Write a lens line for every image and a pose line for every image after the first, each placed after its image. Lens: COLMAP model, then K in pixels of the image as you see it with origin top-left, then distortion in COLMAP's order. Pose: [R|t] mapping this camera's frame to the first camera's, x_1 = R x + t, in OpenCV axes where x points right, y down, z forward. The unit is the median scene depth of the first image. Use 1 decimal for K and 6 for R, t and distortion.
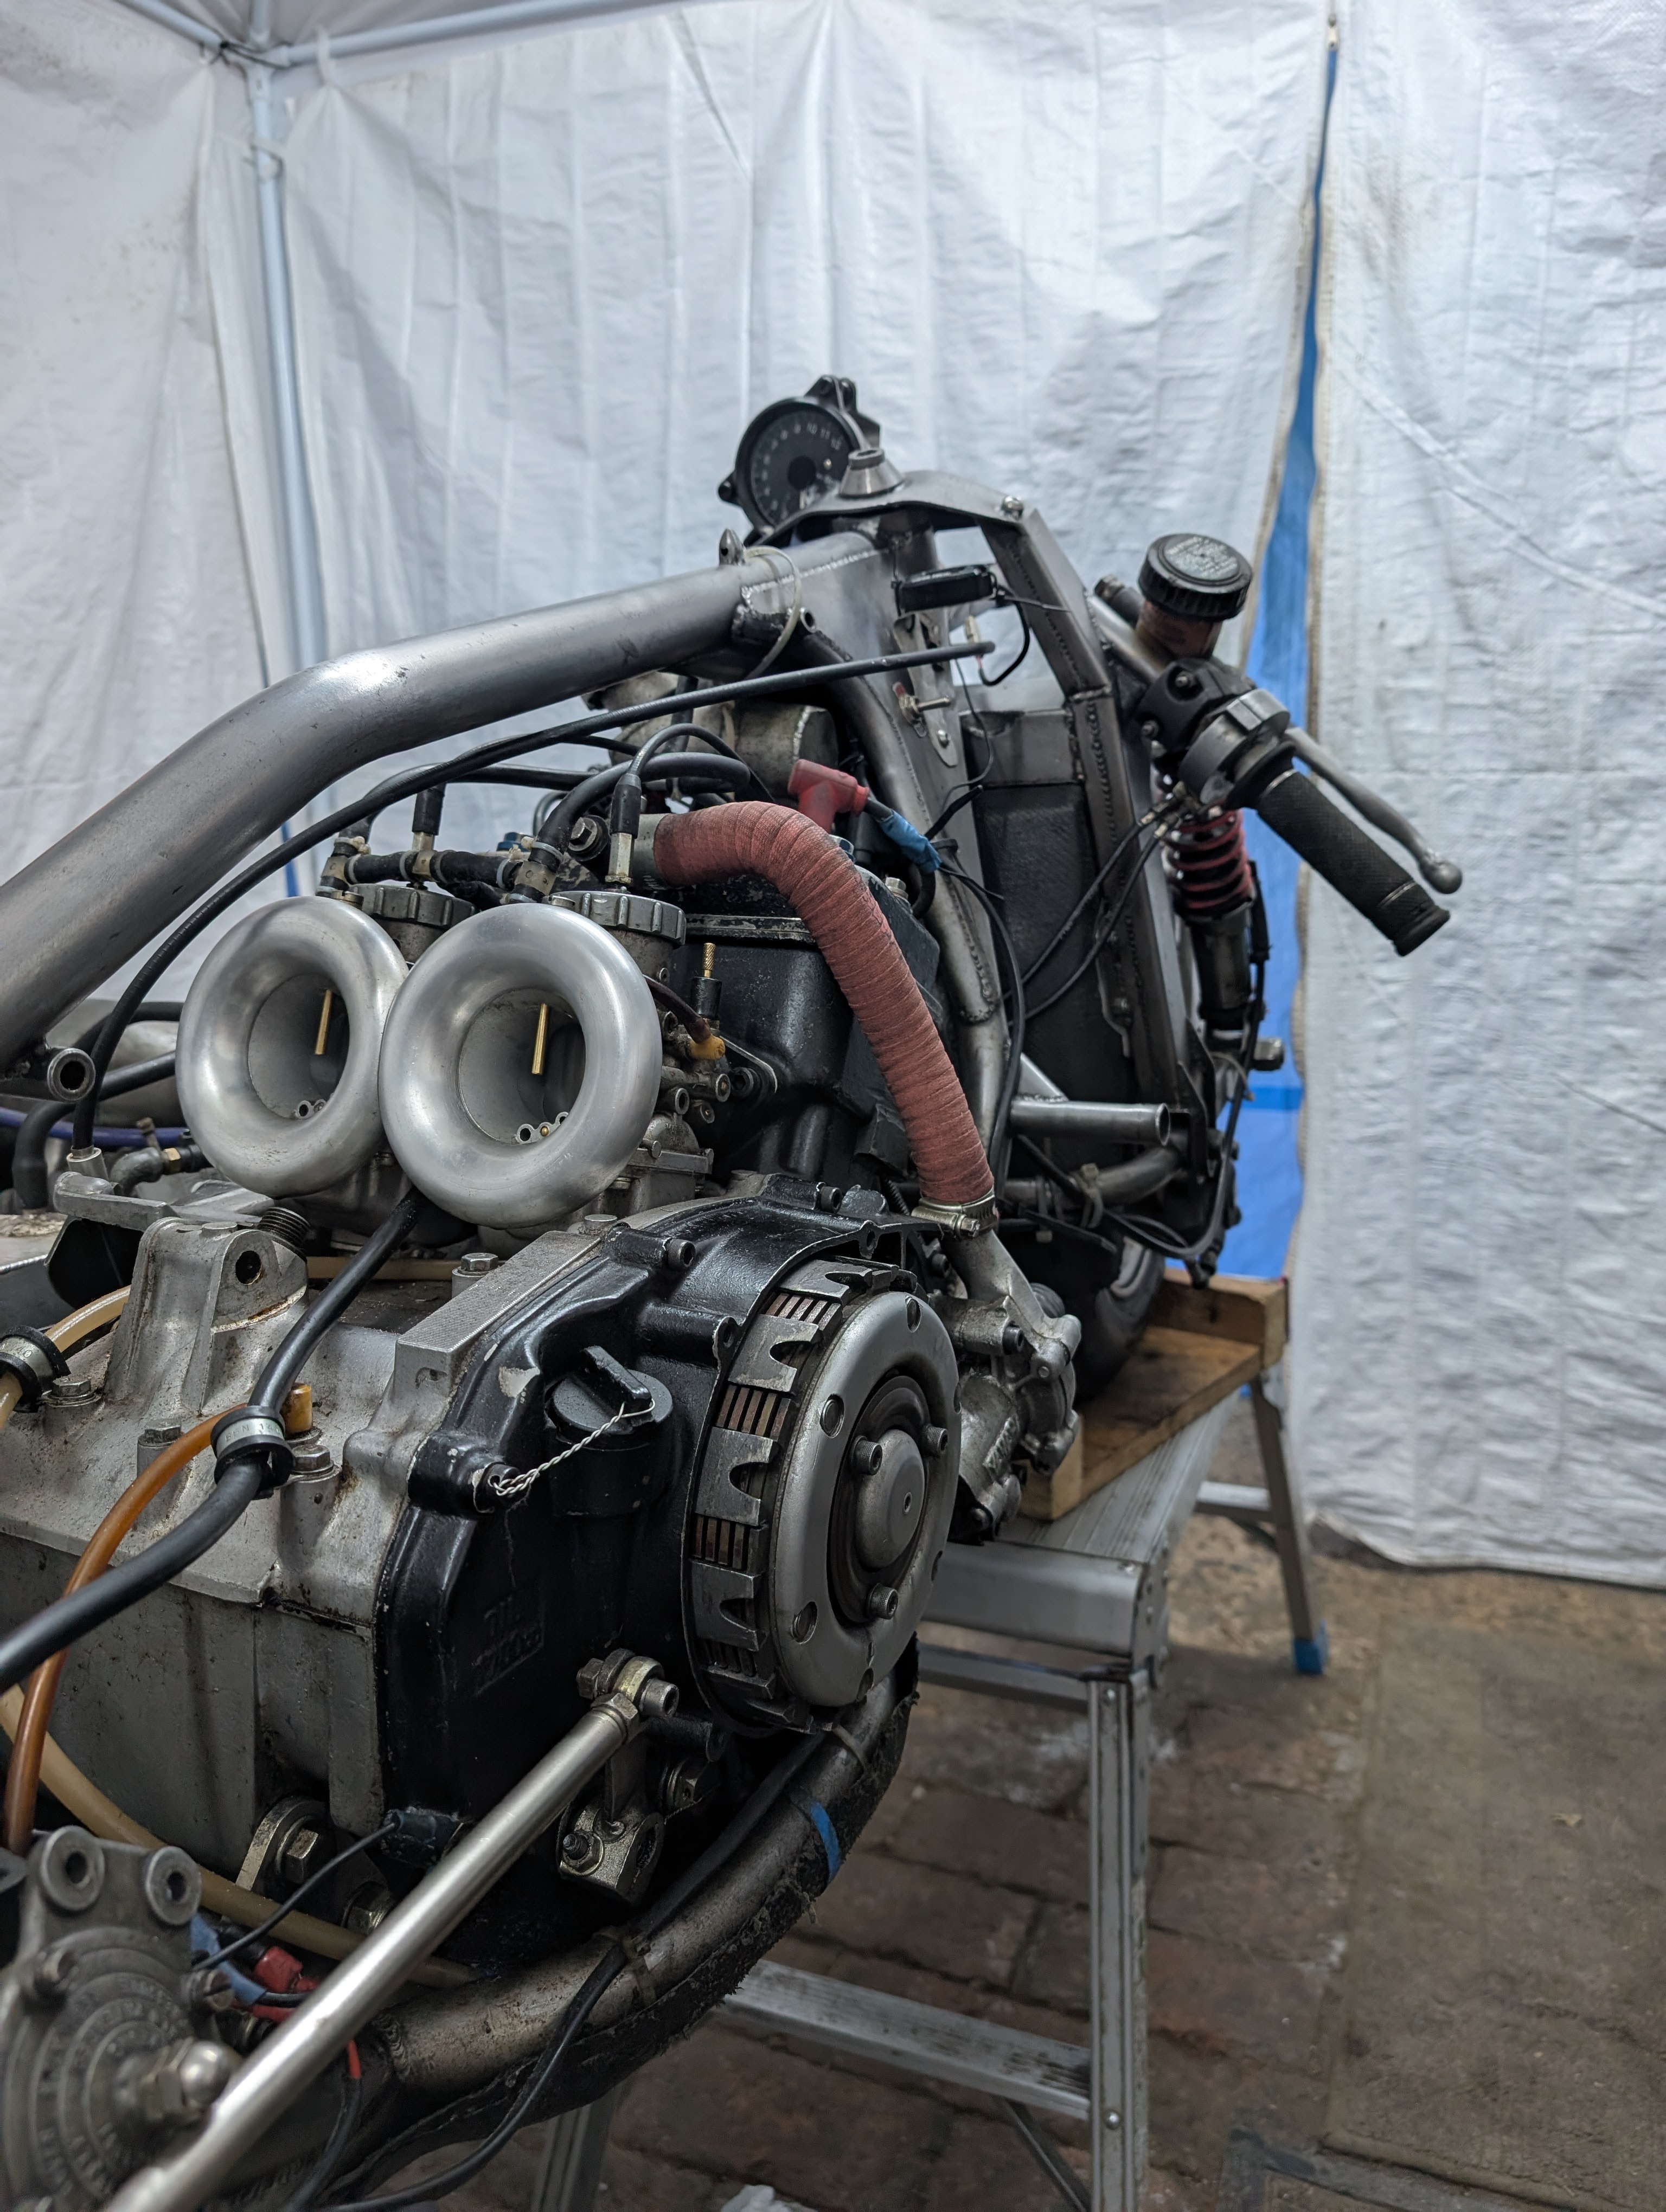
lens RADIAL K [[1590.7, 0, 833.0], [0, 1590.7, 1106.0], [0, 0, 1]] dist [-0.001031, -0.002568]
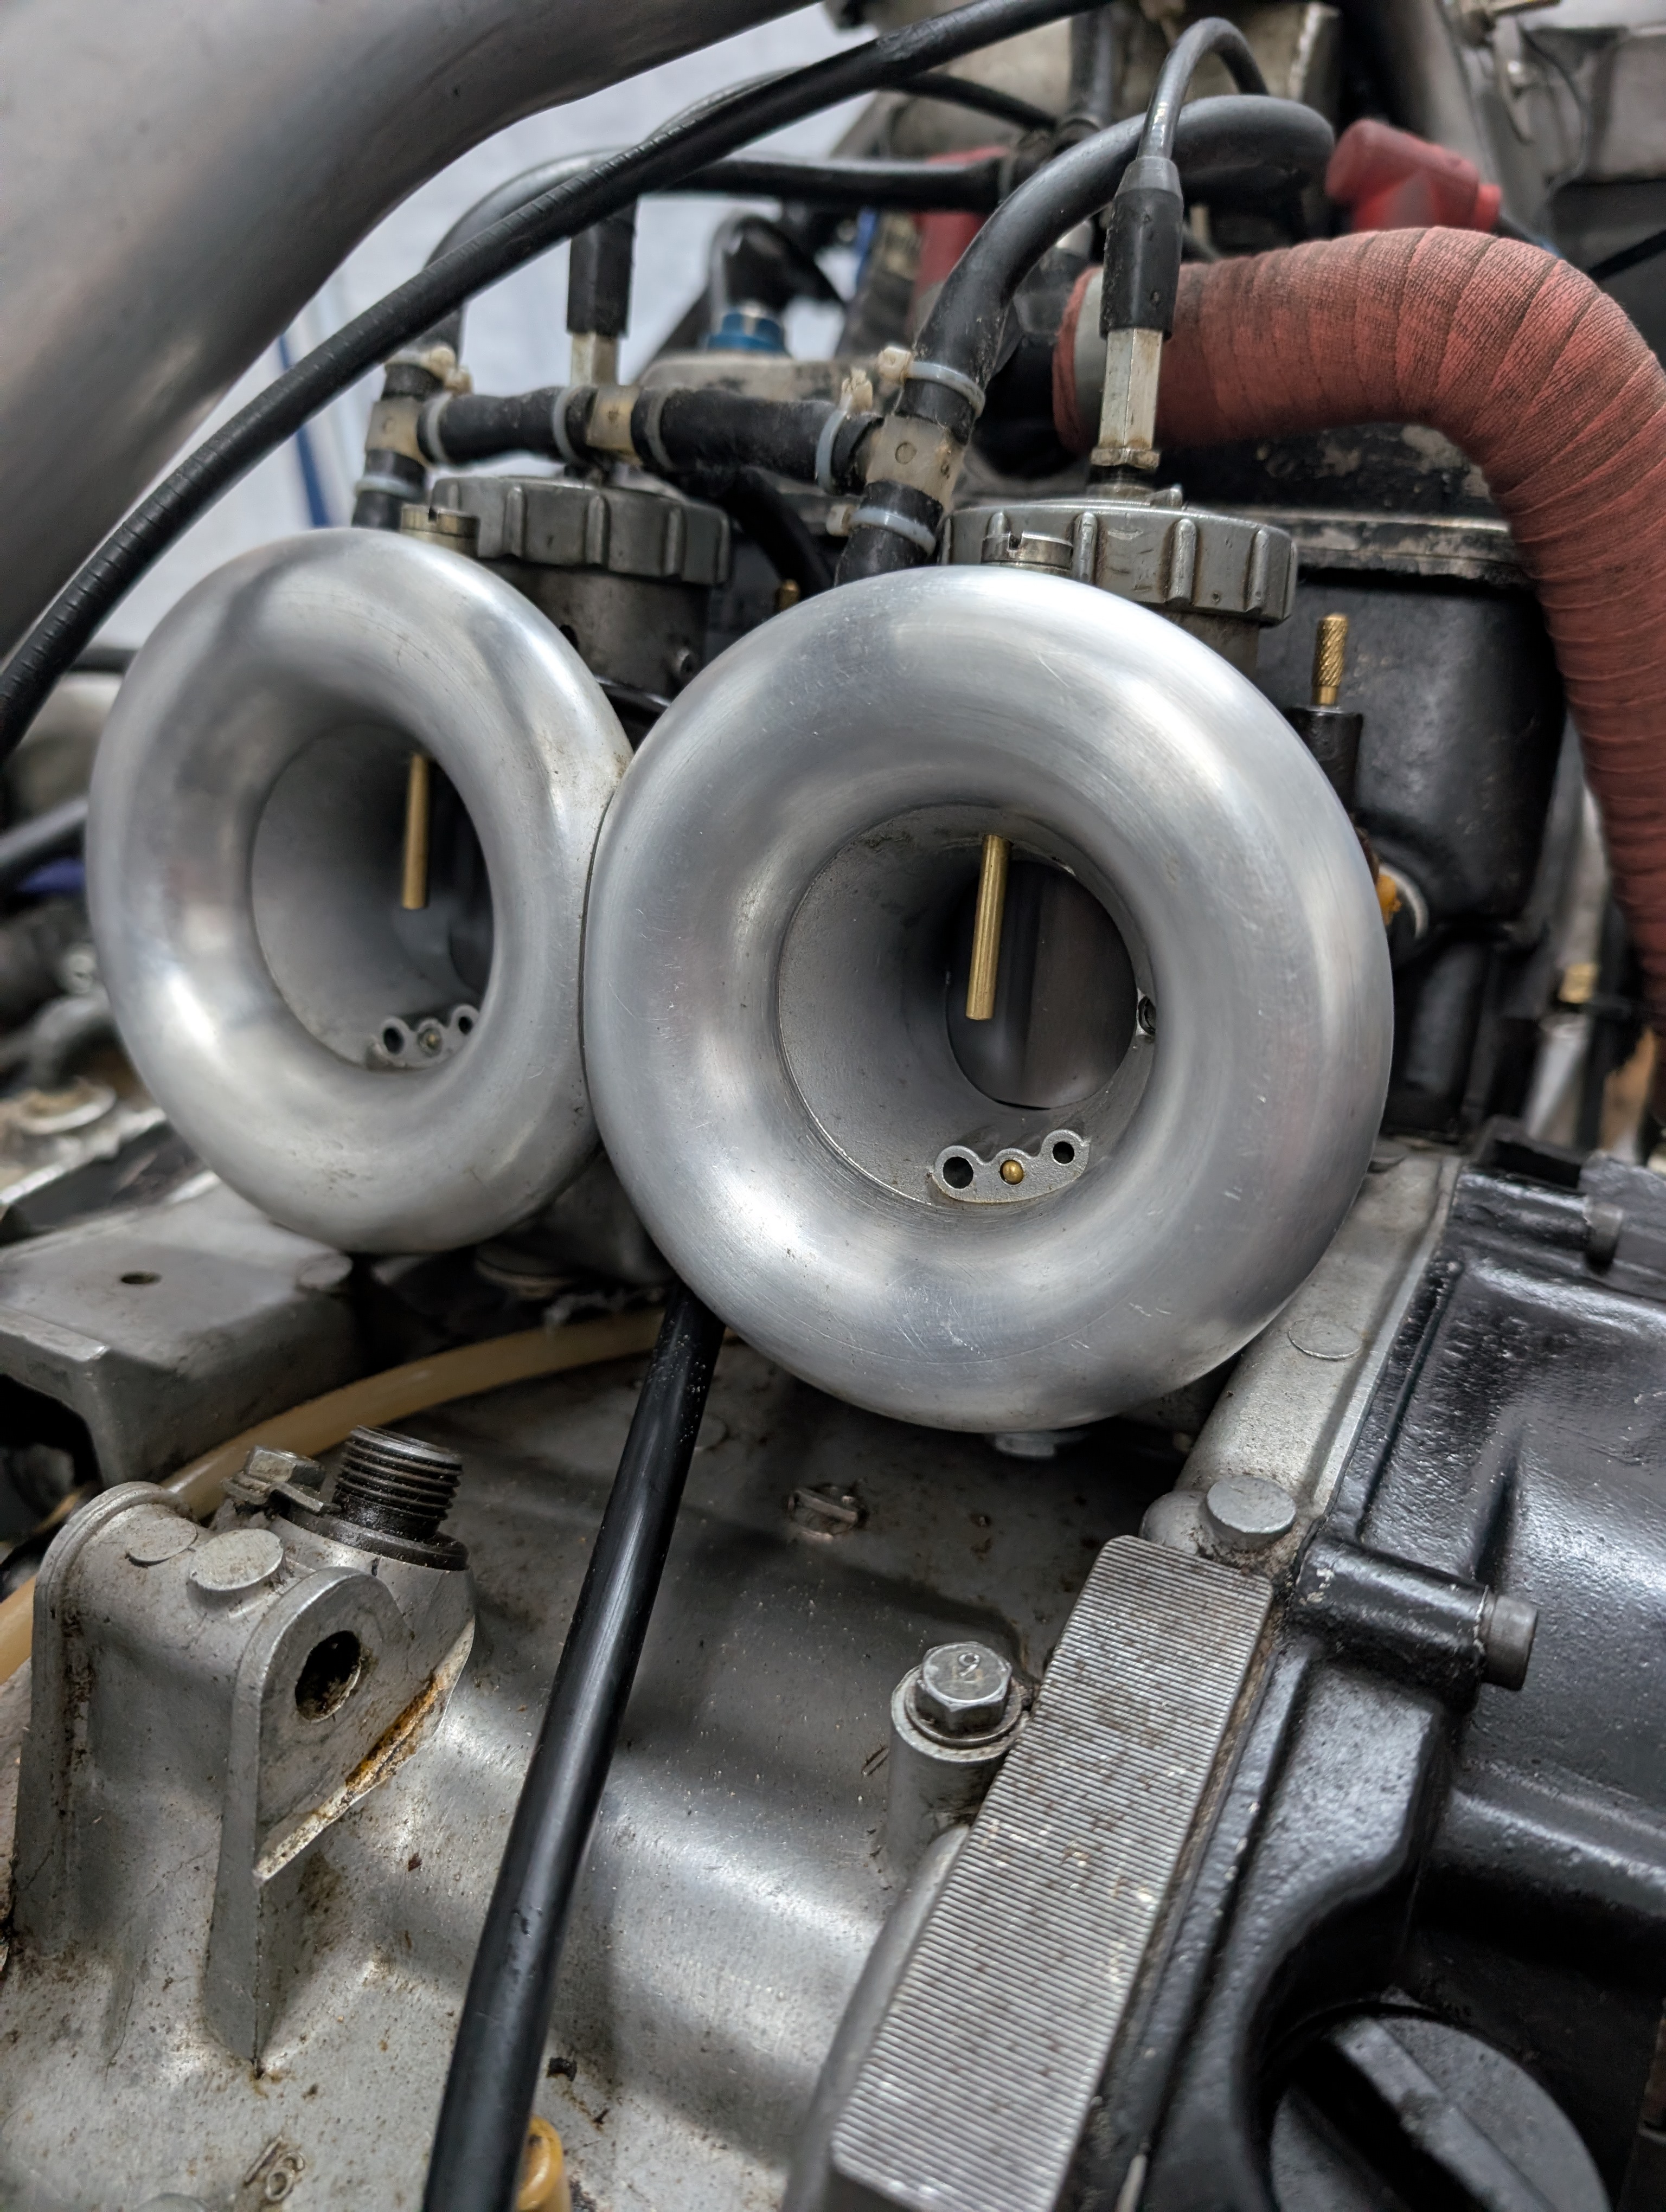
lens RADIAL K [[1605.6, 0, 833.0], [0, 1605.6, 1106.0], [0, 0, 1]] dist [-0.032284, -0.001850]
pose [[0.999222, -0.014791, -0.036564, -0.191462], [0.025666, 0.947734, 0.318027, -0.115959], [0.029949, -0.318718, 0.947376, 0.566585]]
